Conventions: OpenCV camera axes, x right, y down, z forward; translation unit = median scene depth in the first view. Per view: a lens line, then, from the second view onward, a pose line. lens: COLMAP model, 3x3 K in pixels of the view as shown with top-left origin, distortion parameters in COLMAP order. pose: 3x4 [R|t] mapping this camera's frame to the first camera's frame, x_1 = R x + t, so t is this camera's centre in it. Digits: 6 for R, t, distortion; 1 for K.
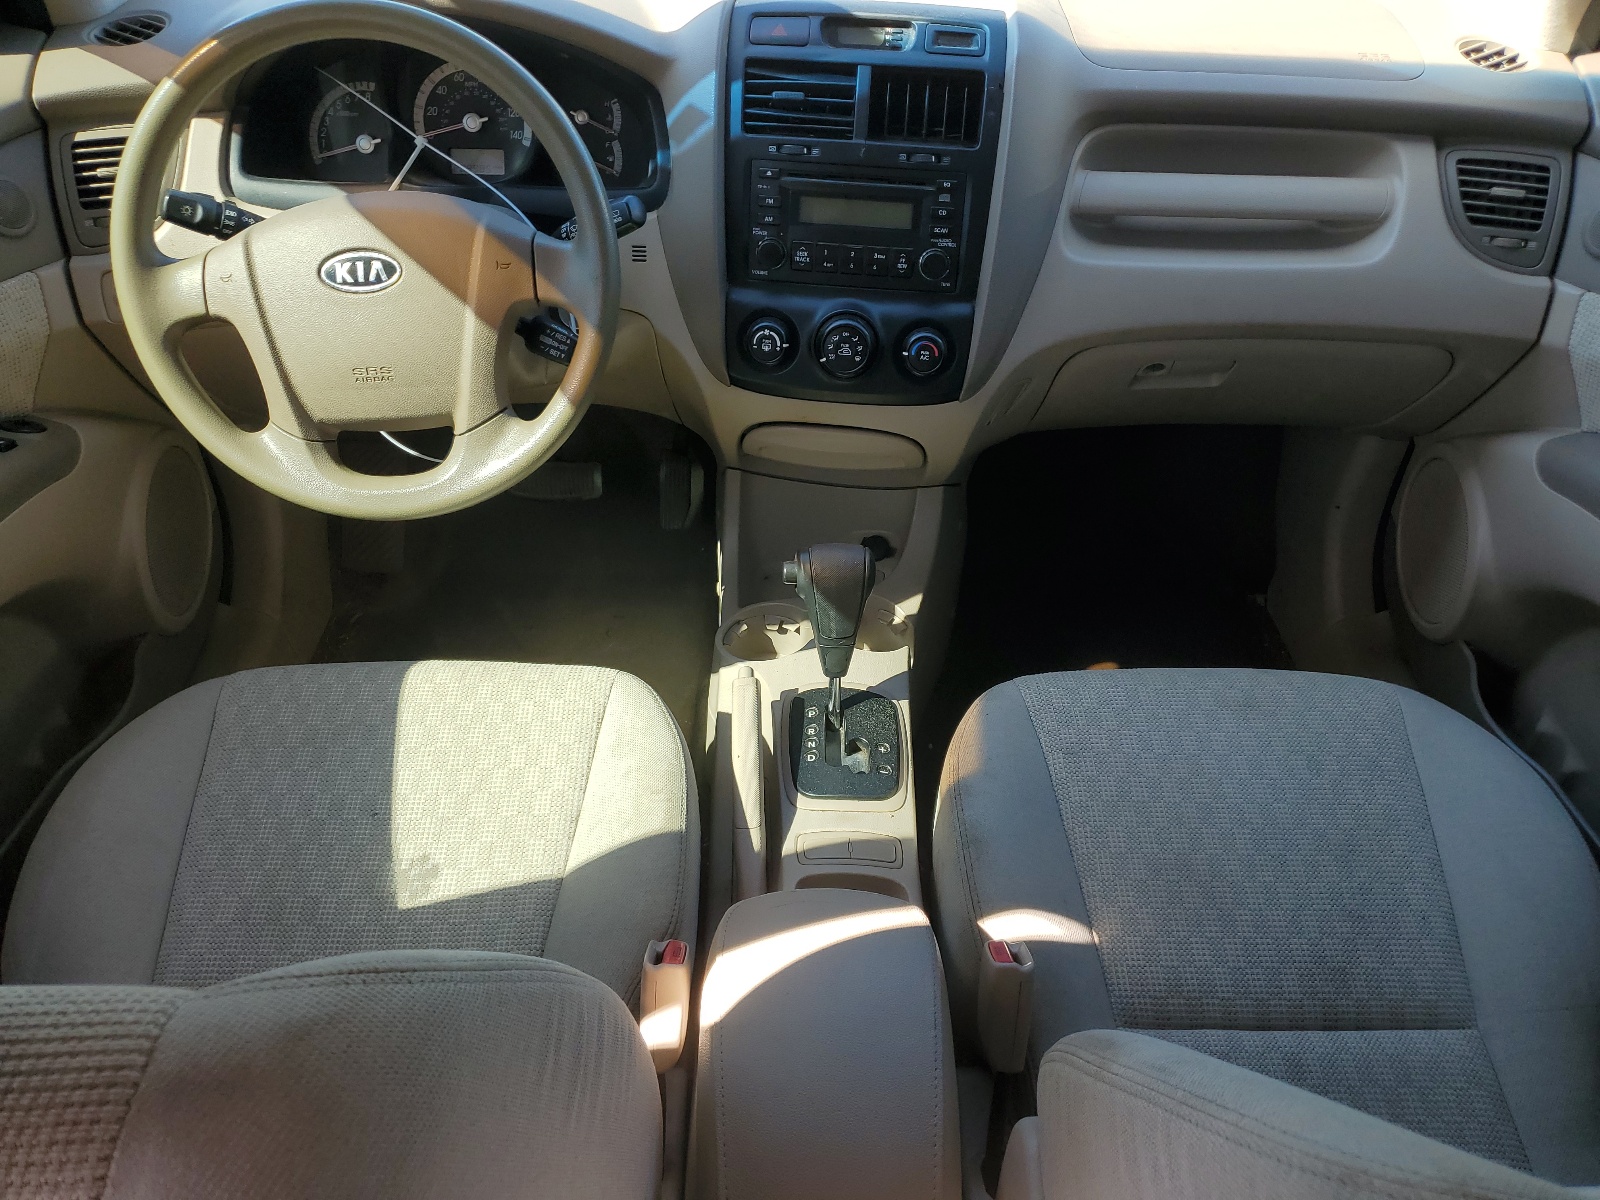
lens RADIAL K [[1213.4, 0, 804.2], [0, 1213.4, 596.9], [0, 0, 1]] dist [0.015104, -0.005068]
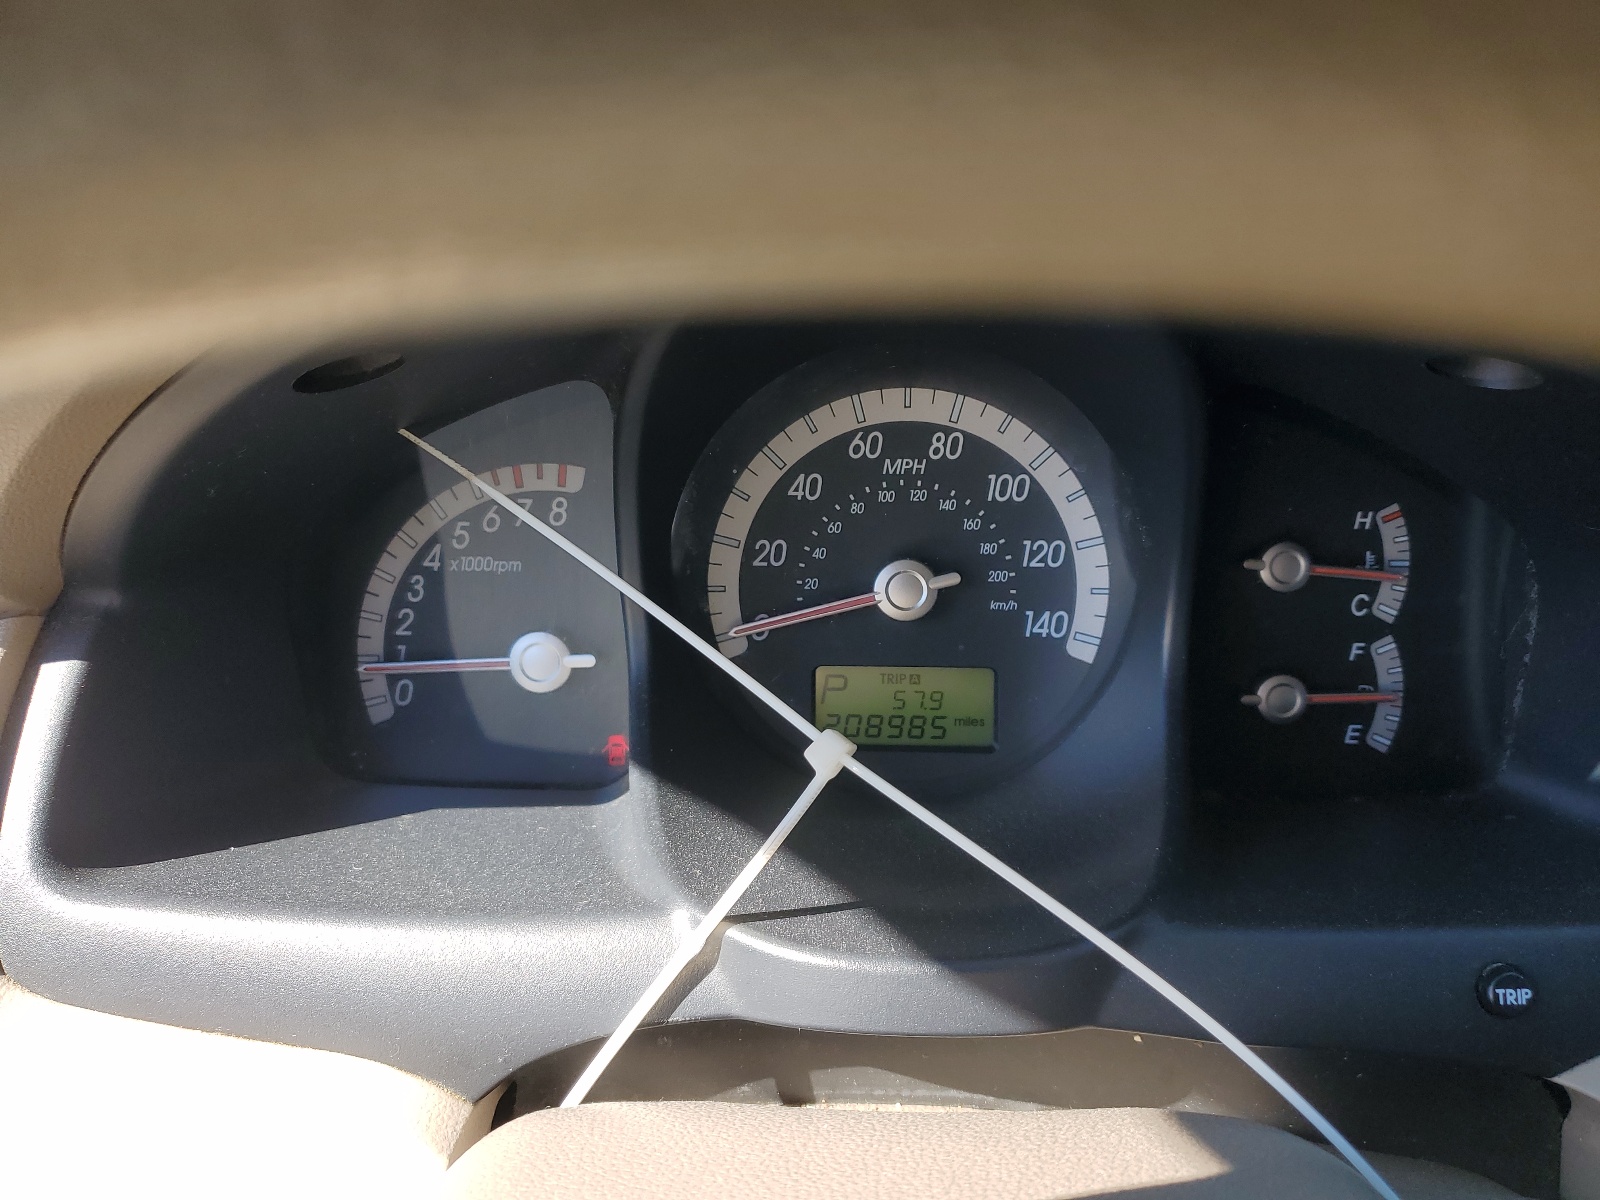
lens RADIAL K [[1213.4, 0, 795.7], [0, 1213.4, 600.8], [0, 0, 1]] dist [0.015104, -0.005068]
pose [[0.998989, -0.007466, -0.044341, -0.286797], [-0.001598, 0.979600, -0.200952, -0.329413], [0.044937, 0.200820, 0.978597, 0.716059]]
